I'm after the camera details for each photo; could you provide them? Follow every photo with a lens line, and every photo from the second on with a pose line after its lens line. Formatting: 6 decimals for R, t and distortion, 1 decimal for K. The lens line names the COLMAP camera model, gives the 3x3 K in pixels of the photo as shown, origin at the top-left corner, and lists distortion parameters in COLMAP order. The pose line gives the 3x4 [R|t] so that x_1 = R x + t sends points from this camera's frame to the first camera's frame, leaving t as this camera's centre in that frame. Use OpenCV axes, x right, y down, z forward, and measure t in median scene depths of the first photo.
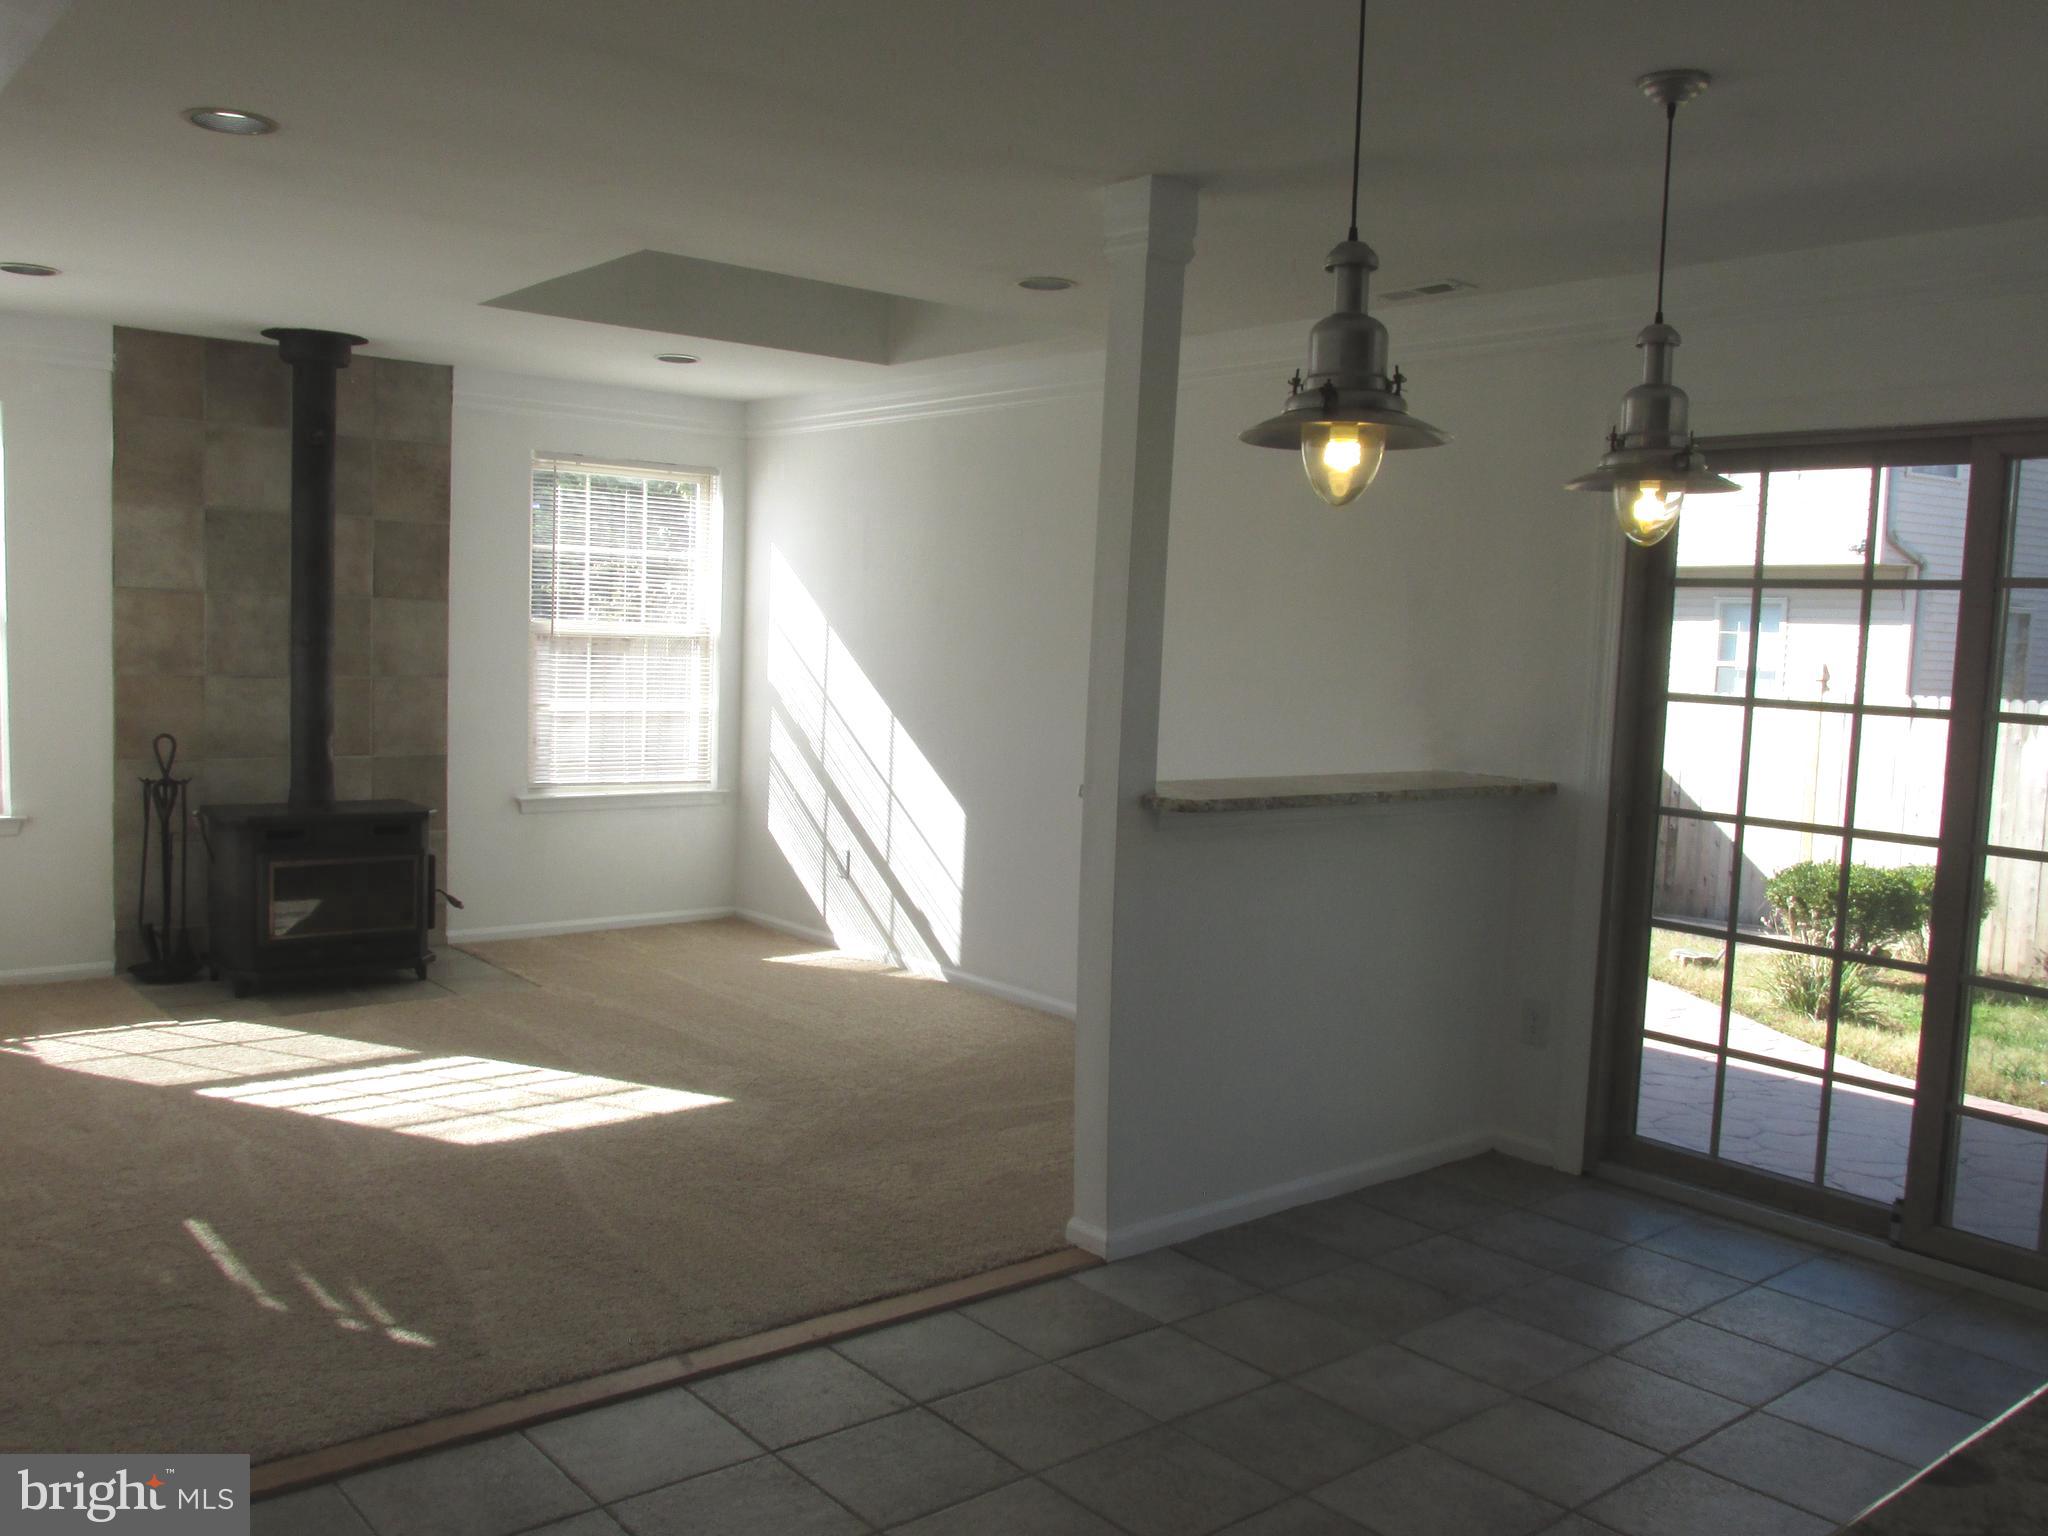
lens RADIAL K [[1719.5, 0, 1027.1], [0, 1719.5, 747.3], [0, 0, 1]] dist [-0.034990, 0.009712]
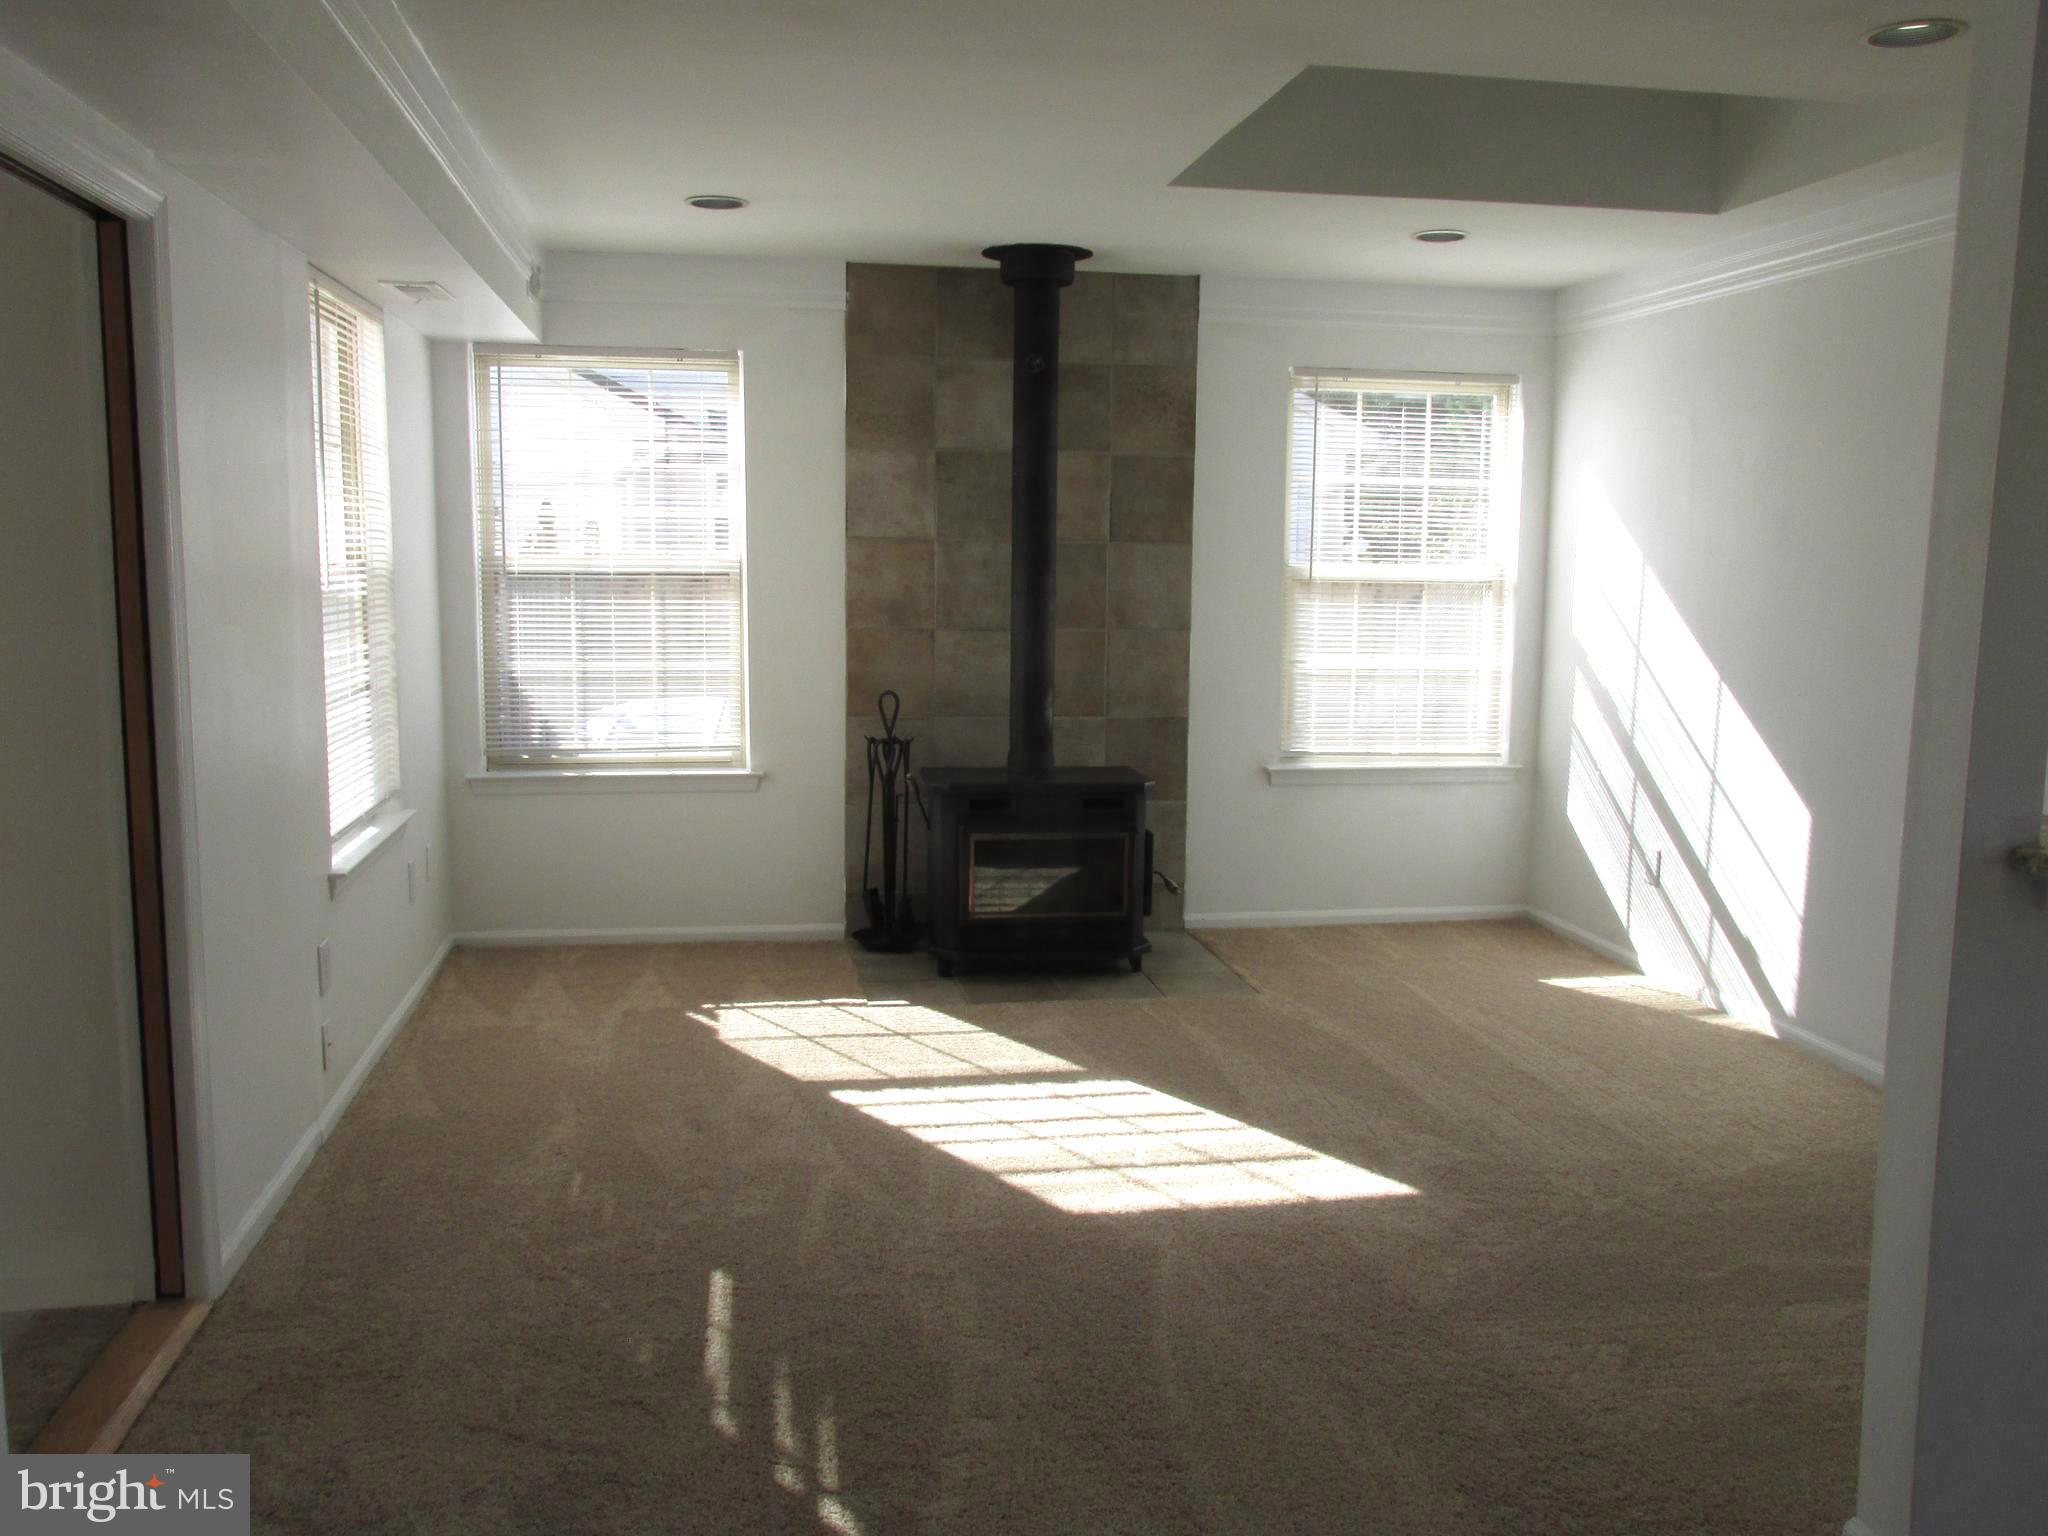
lens RADIAL K [[1719.5, 0, 1019.4], [0, 1719.5, 758.3], [0, 0, 1]] dist [-0.034990, 0.009712]
pose [[0.863889, 0.036045, -0.502391, 0.039948], [-0.016041, 0.998899, 0.044085, -0.013708], [0.503427, -0.030025, 0.863516, 0.205237]]
